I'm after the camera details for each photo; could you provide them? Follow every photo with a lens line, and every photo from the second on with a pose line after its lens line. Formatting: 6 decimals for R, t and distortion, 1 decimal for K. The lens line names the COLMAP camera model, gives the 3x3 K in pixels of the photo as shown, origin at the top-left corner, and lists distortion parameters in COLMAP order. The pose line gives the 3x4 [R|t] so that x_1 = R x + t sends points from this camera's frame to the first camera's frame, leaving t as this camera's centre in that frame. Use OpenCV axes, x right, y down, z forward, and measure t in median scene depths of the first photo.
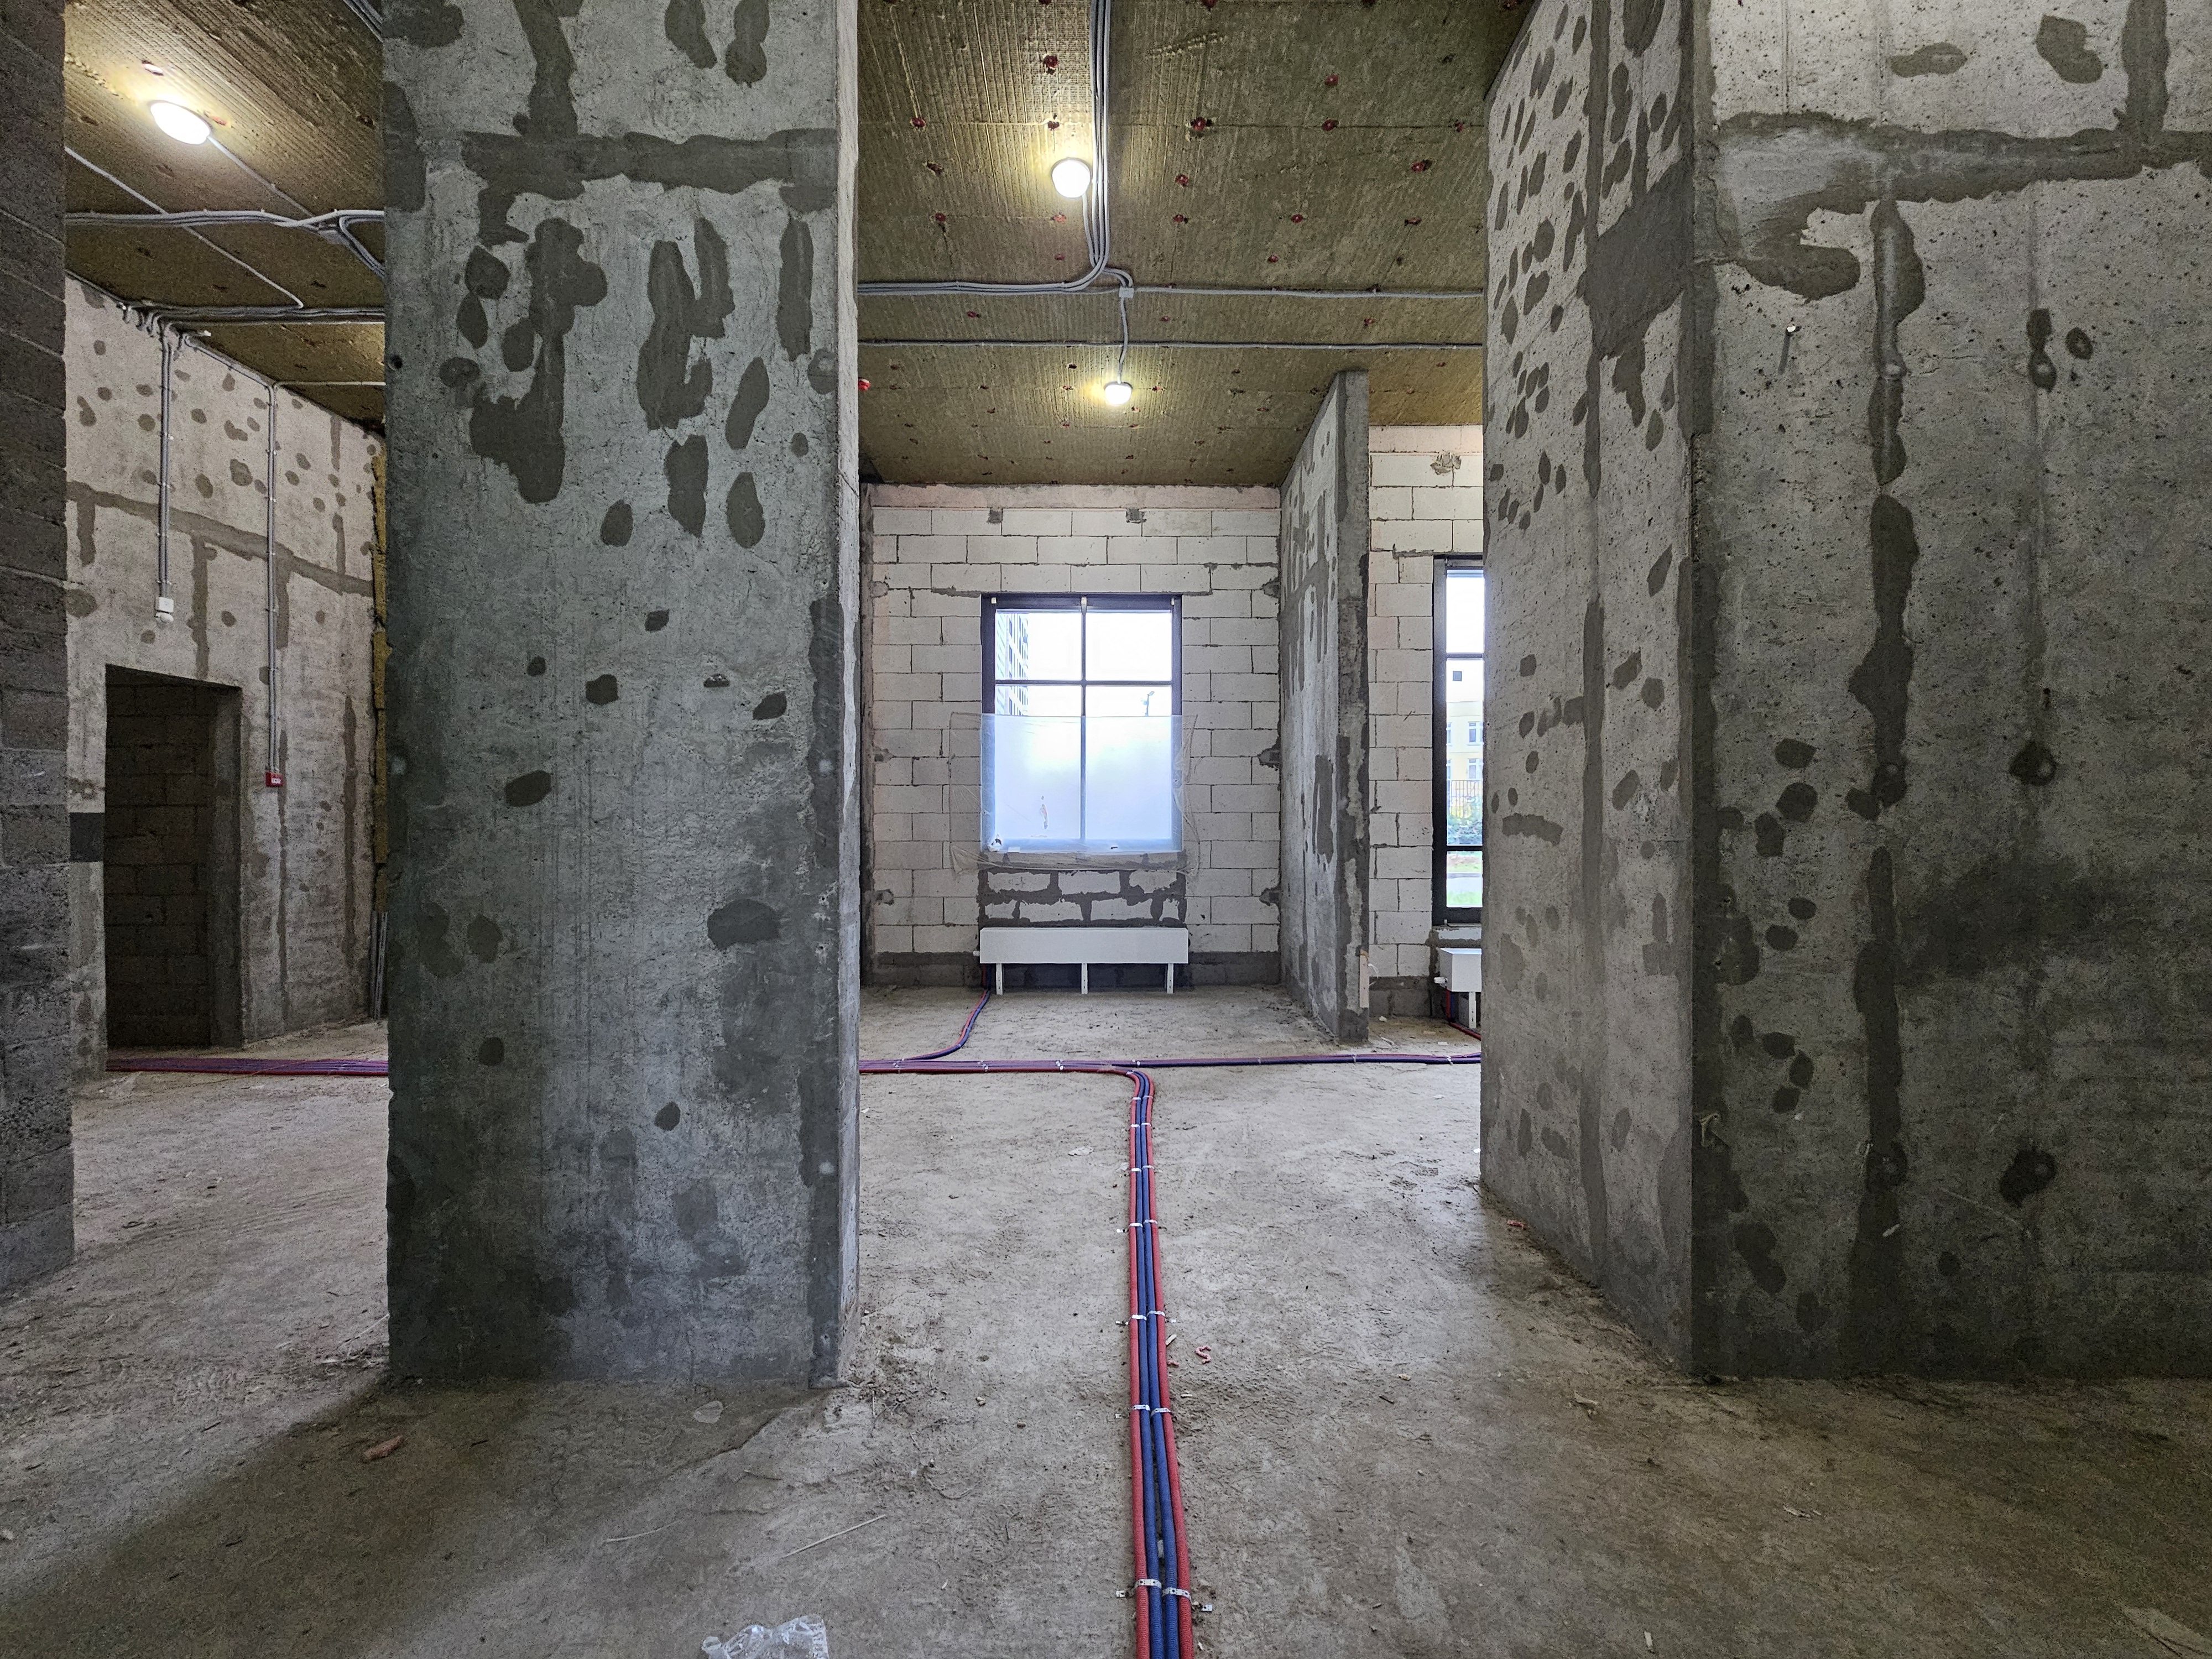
lens RADIAL K [[901.9, 0, 1117.1], [0, 901.9, 826.6], [0, 0, 1]] dist [0.002750, -0.001976]
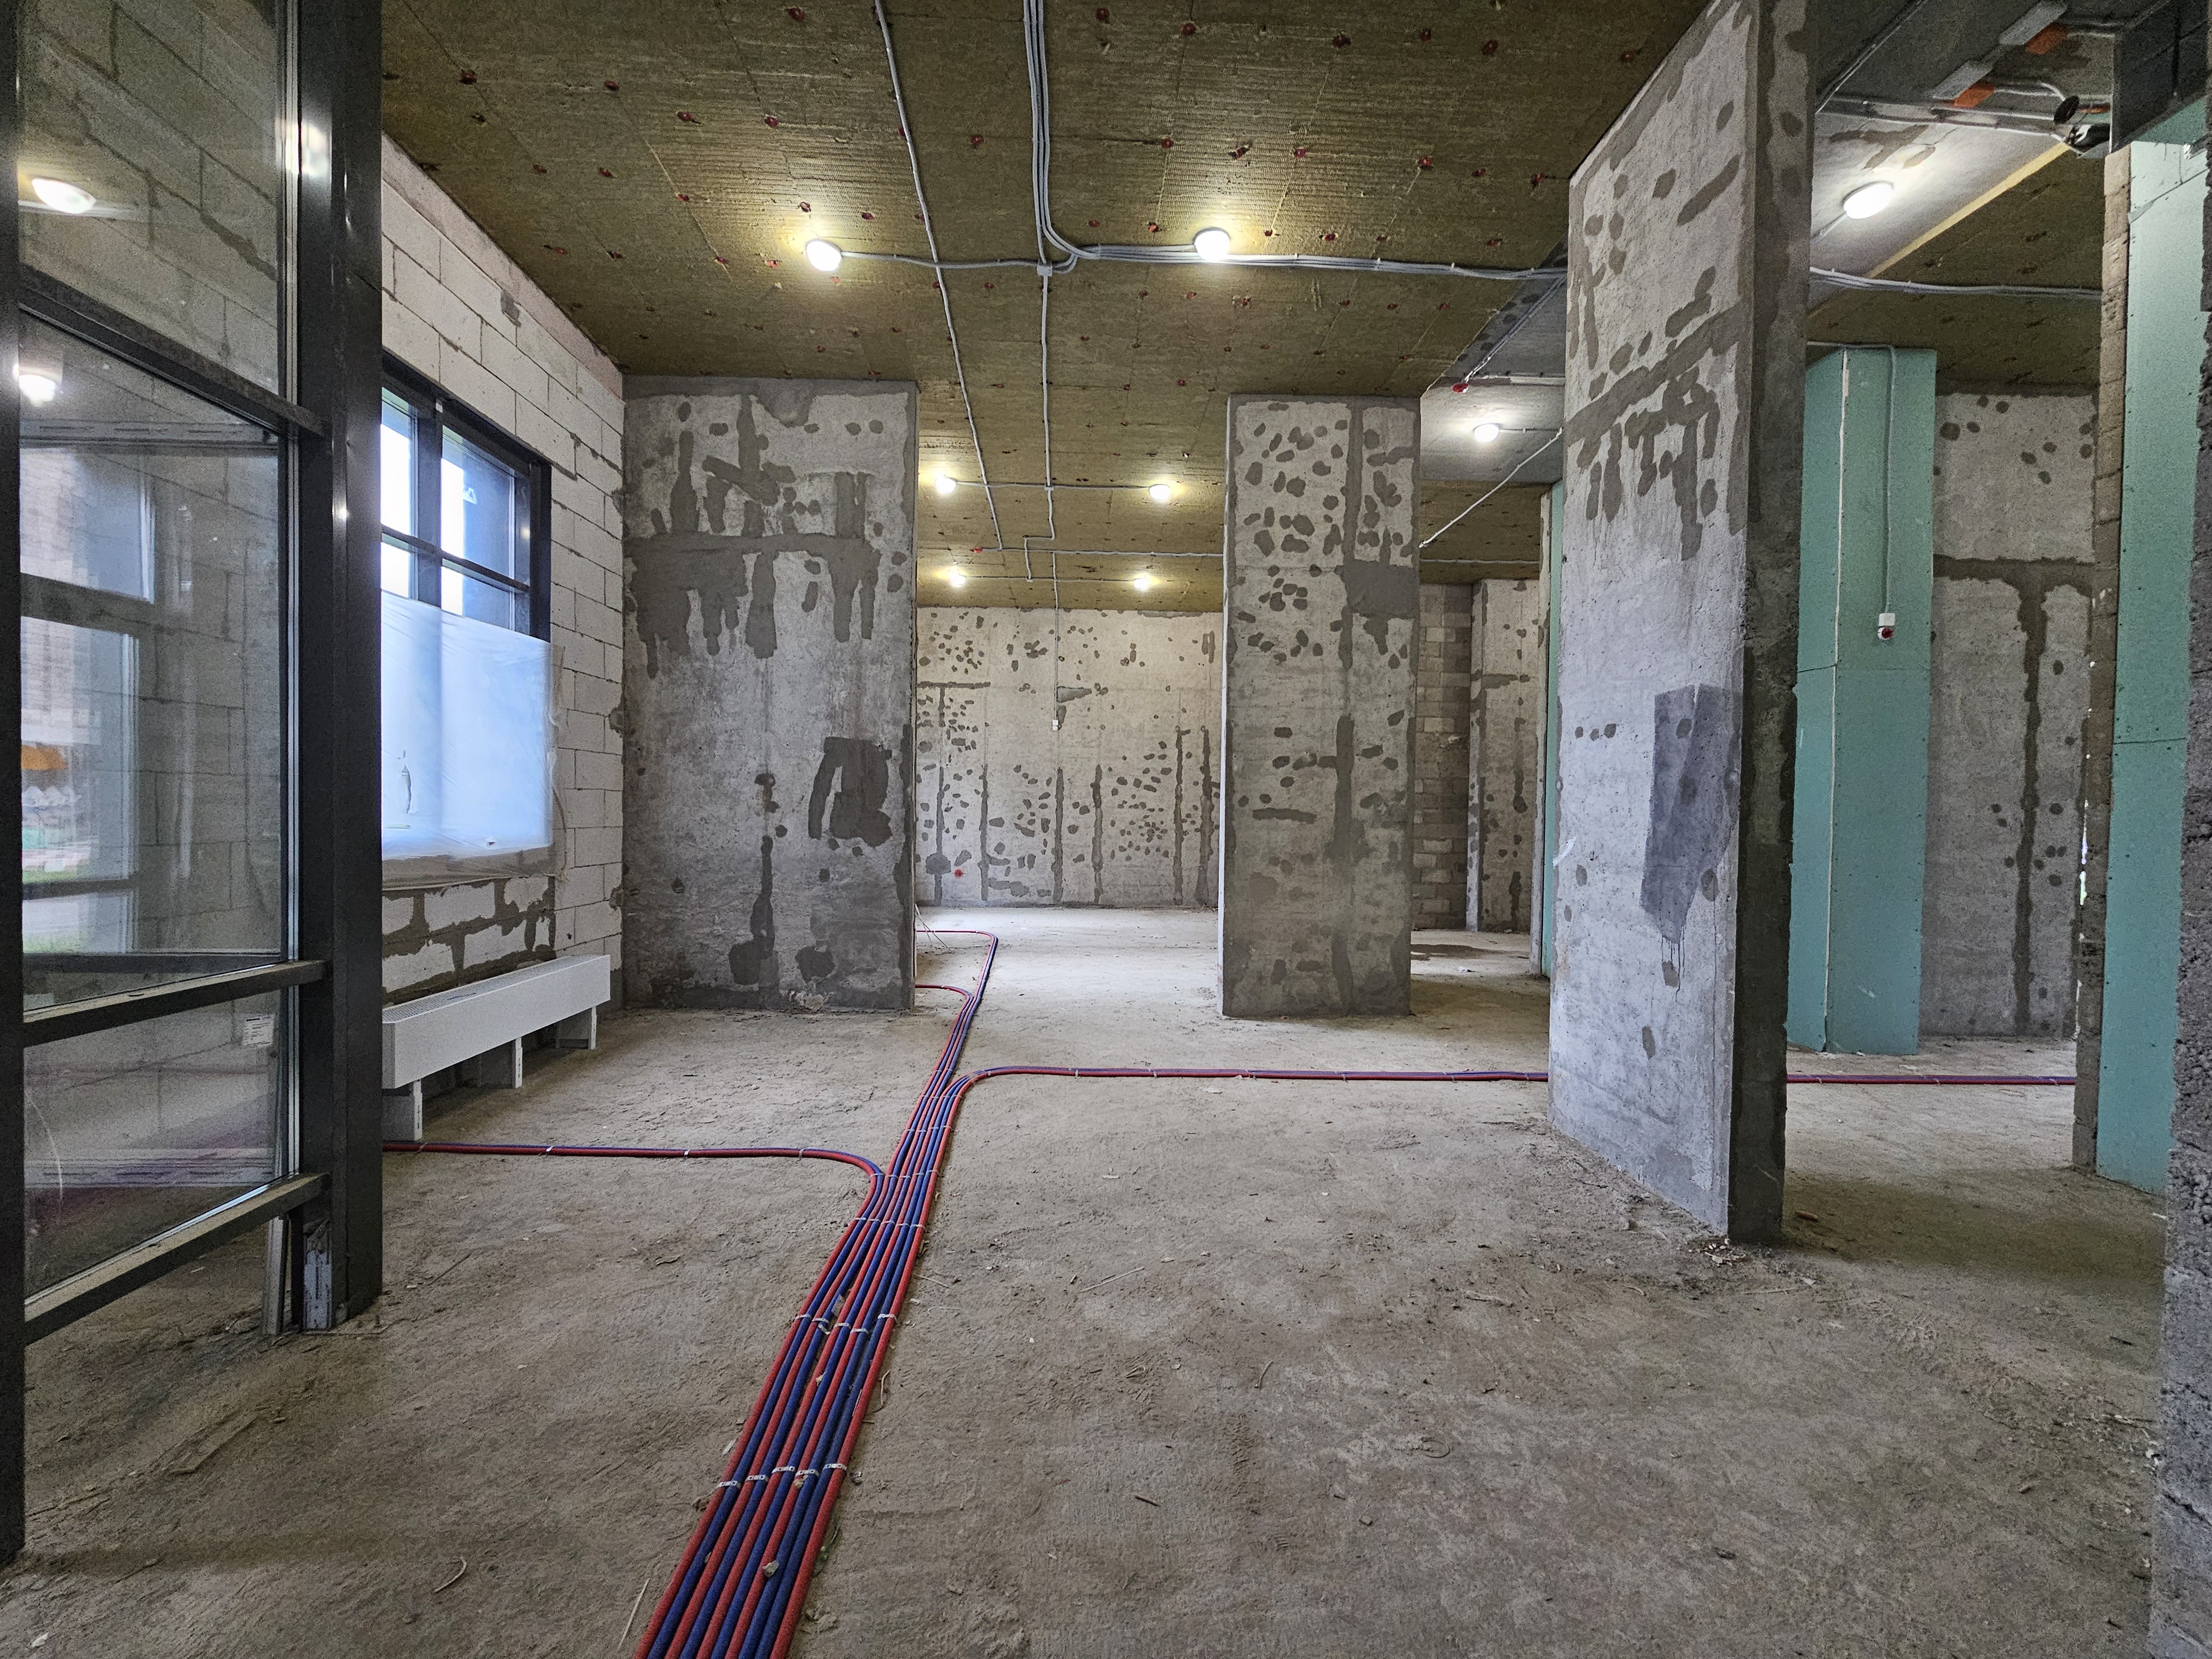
lens RADIAL K [[901.9, 0, 1101.7], [0, 901.9, 826.3], [0, 0, 1]] dist [0.002750, -0.001976]
pose [[-0.032885, -0.018228, 0.999293, -0.997044], [-0.009346, 0.999796, 0.017930, -0.004415], [-0.999415, -0.008750, -0.033049, 0.977041]]
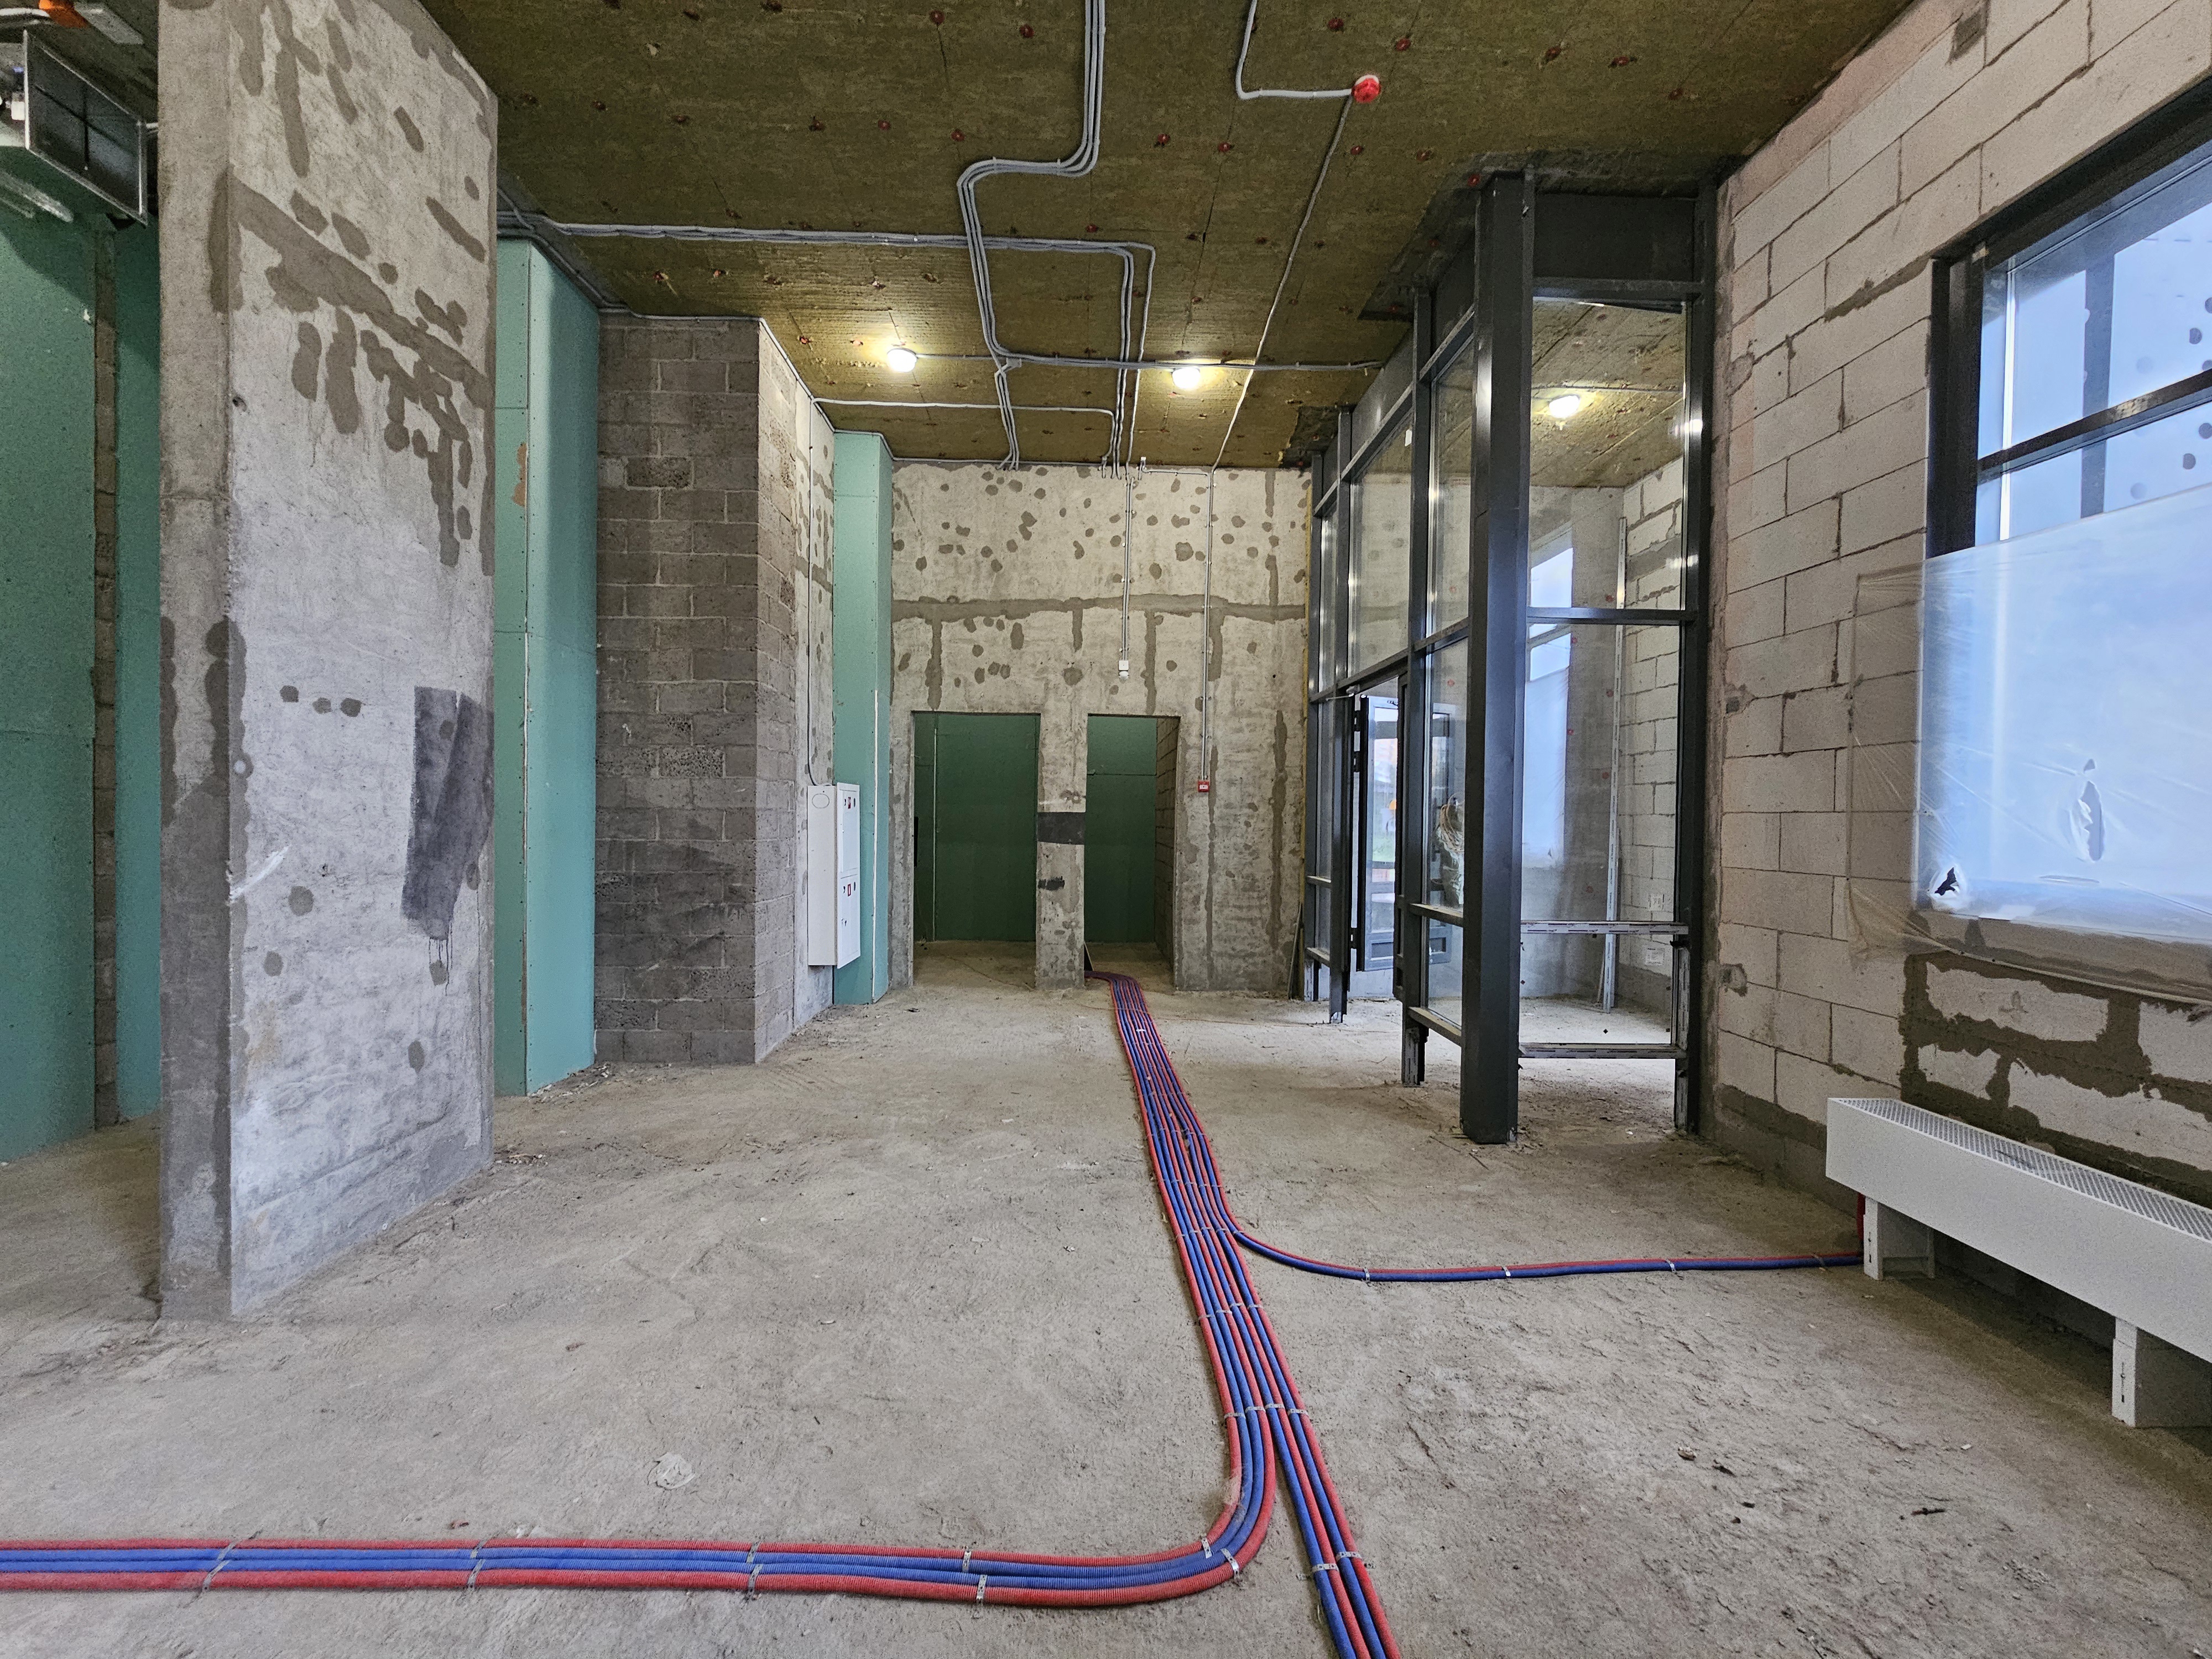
lens RADIAL K [[901.9, 0, 1098.6], [0, 901.9, 827.6], [0, 0, 1]] dist [0.002750, -0.001976]
pose [[0.018420, 0.014833, -0.999720, 0.386734], [-0.016625, 0.999756, 0.014527, -0.012743], [0.999692, 0.016352, 0.018662, 1.010681]]
